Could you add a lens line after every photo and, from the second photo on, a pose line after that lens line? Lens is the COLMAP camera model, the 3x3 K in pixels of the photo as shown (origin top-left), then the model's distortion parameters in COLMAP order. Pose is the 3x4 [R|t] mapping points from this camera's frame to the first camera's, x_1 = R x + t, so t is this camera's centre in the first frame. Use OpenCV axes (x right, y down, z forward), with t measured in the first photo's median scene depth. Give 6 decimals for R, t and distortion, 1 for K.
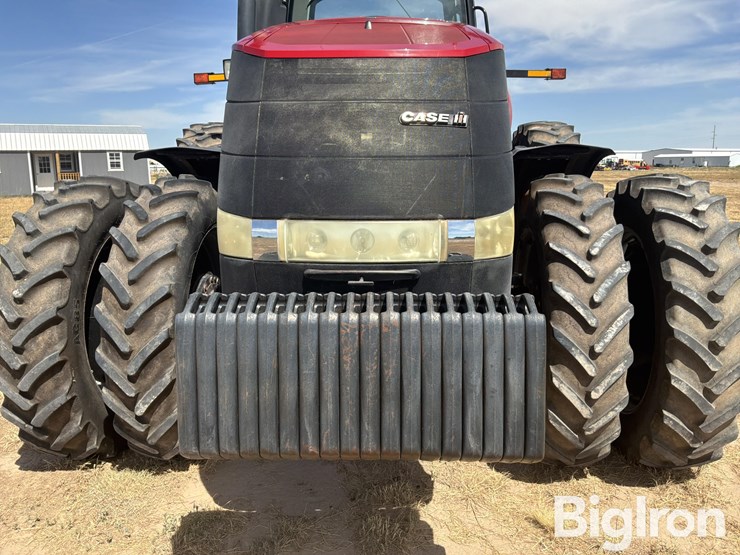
lens RADIAL K [[624.1, 0, 369.1], [0, 624.1, 281.9], [0, 0, 1]] dist [0.076383, -0.172400]
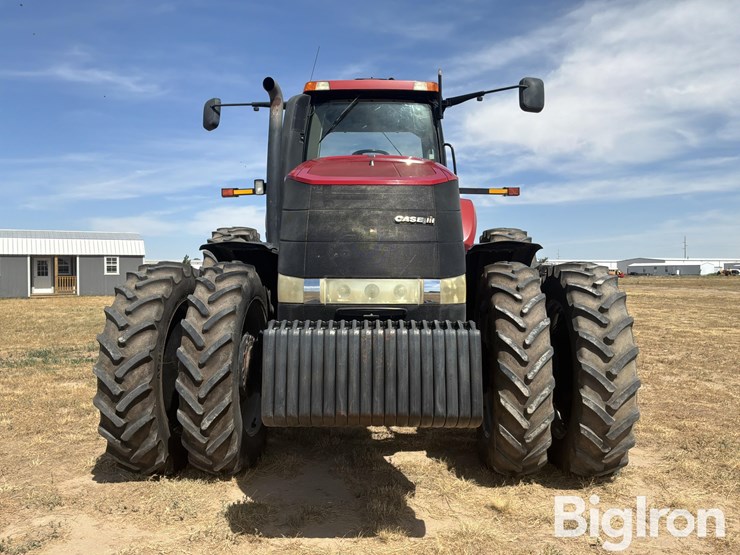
lens RADIAL K [[619.8, 0, 370.0], [0, 619.8, 277.5], [0, 0, 1]] dist [0.074088, -0.140753]
pose [[0.999634, 0.004848, 0.026606, -0.040626], [-0.000135, 0.984680, -0.174369, 0.124865], [-0.027044, 0.174302, 0.984321, -0.417771]]
